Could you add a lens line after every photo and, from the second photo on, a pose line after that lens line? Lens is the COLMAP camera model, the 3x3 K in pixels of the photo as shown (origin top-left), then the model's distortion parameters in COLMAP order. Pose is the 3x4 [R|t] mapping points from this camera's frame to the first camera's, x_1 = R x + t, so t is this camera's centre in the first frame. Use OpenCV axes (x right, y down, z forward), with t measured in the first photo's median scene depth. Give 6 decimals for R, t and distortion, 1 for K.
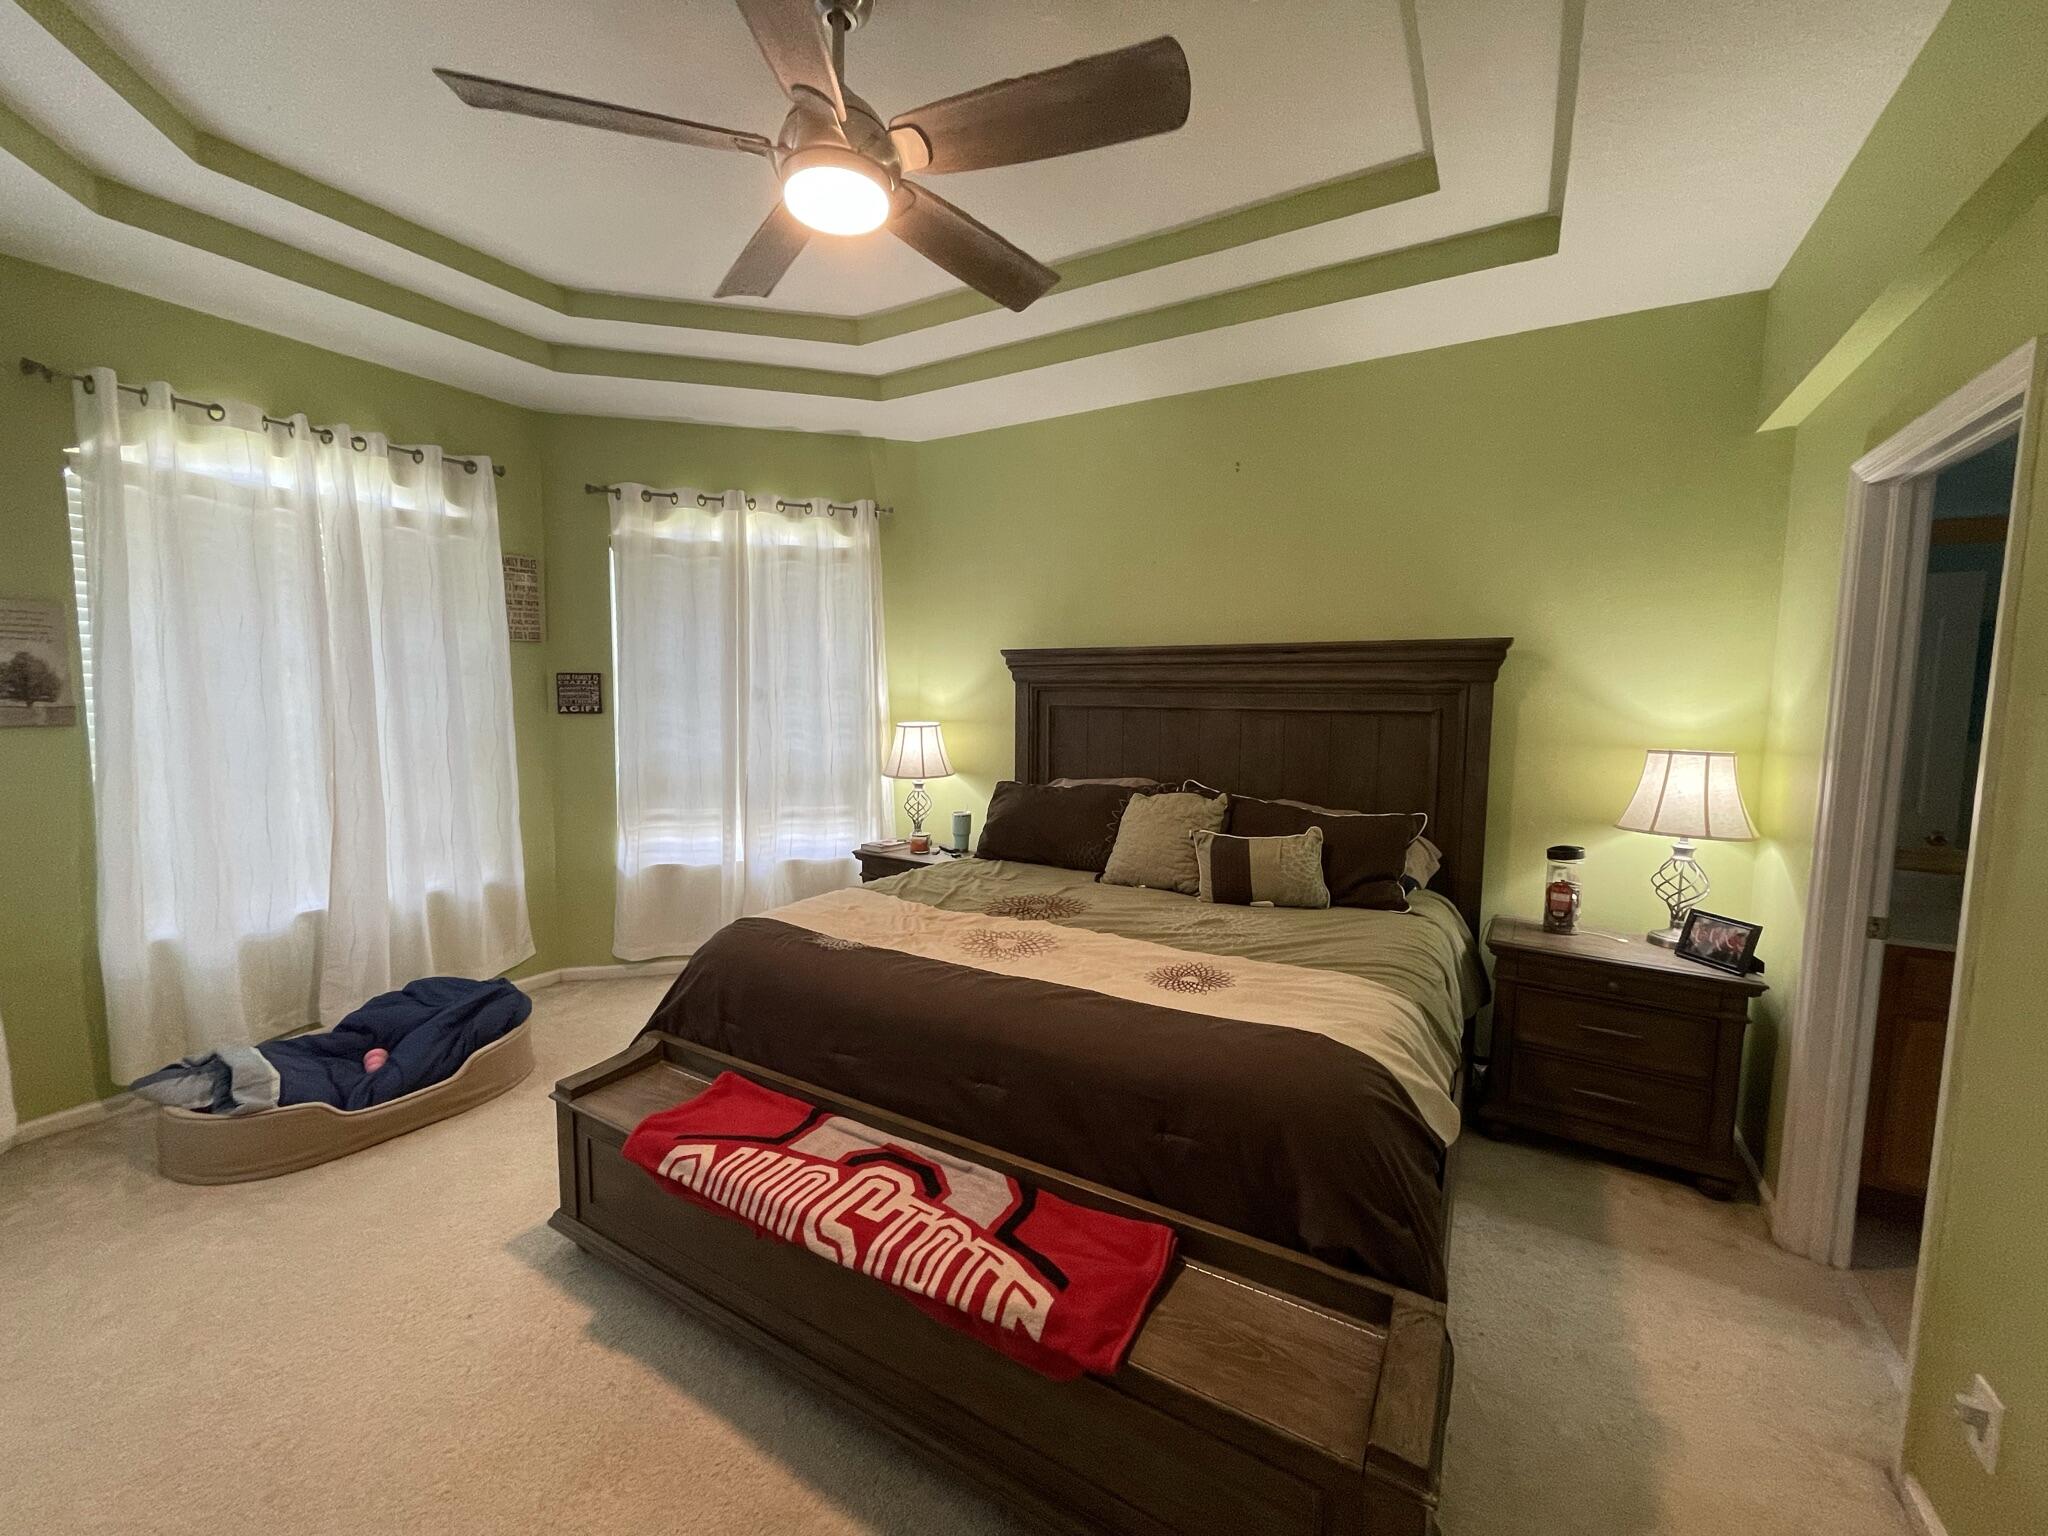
lens RADIAL K [[824.8, 0, 1010.4], [0, 824.8, 769.6], [0, 0, 1]] dist [-0.001141, -0.000680]
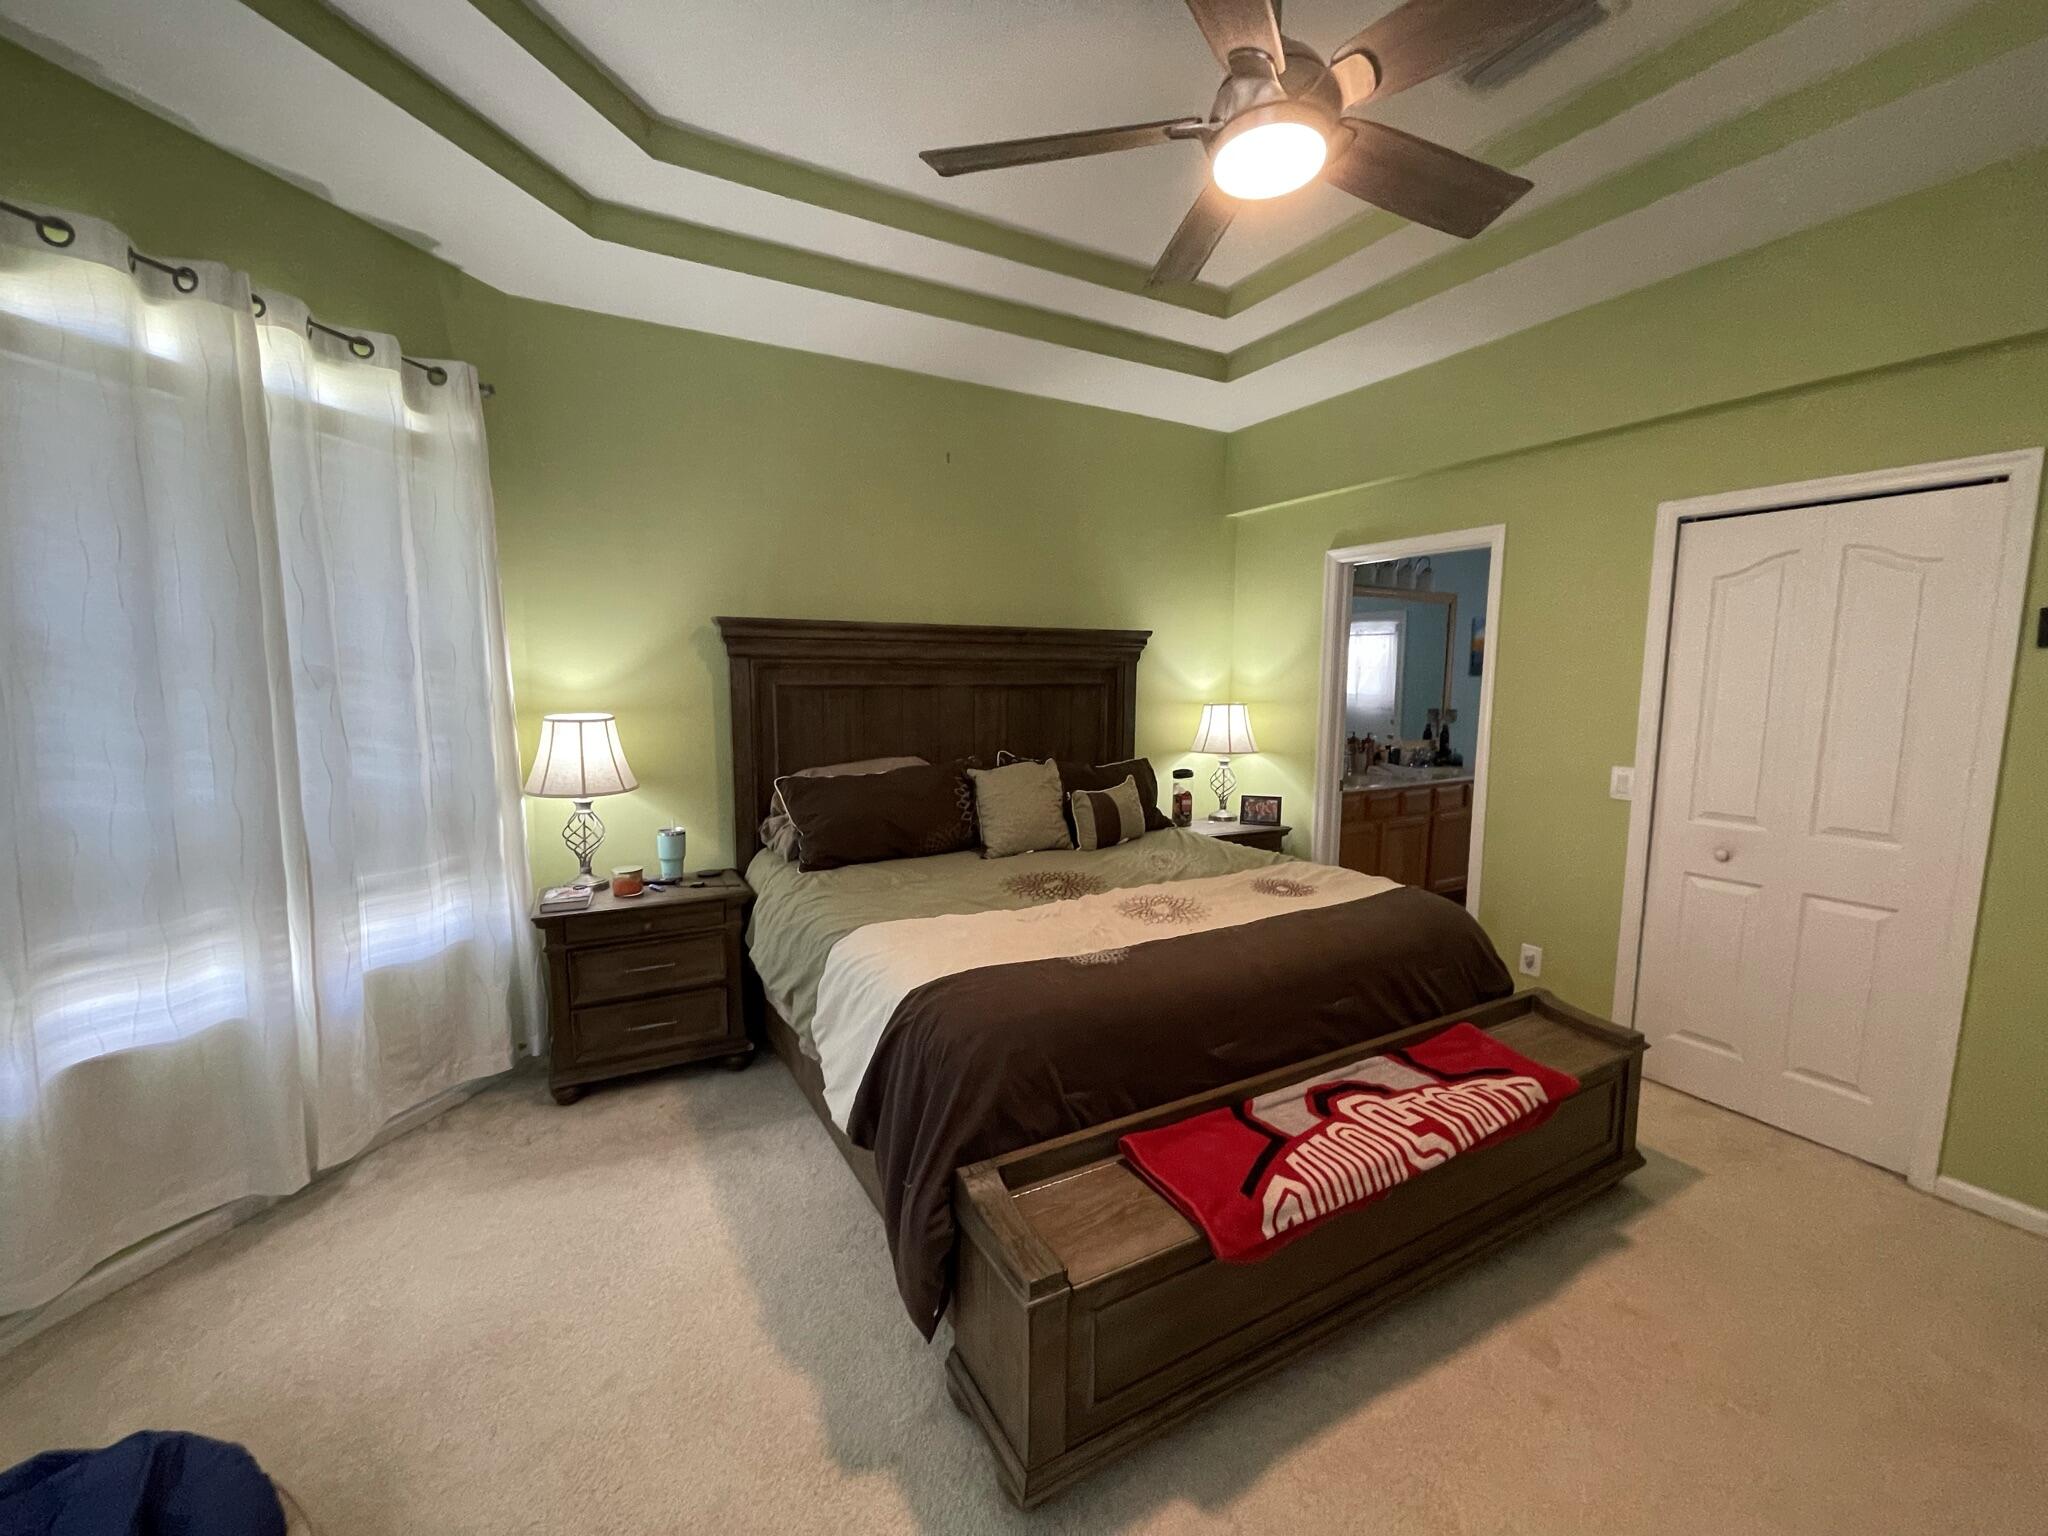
lens RADIAL K [[824.8, 0, 1015.2], [0, 824.8, 764.6], [0, 0, 1]] dist [-0.001141, -0.000680]
pose [[0.495353, -0.106443, 0.862145, -0.853165], [0.081961, 0.993764, 0.075602, -0.060696], [-0.864816, 0.033213, 0.500989, 0.534923]]
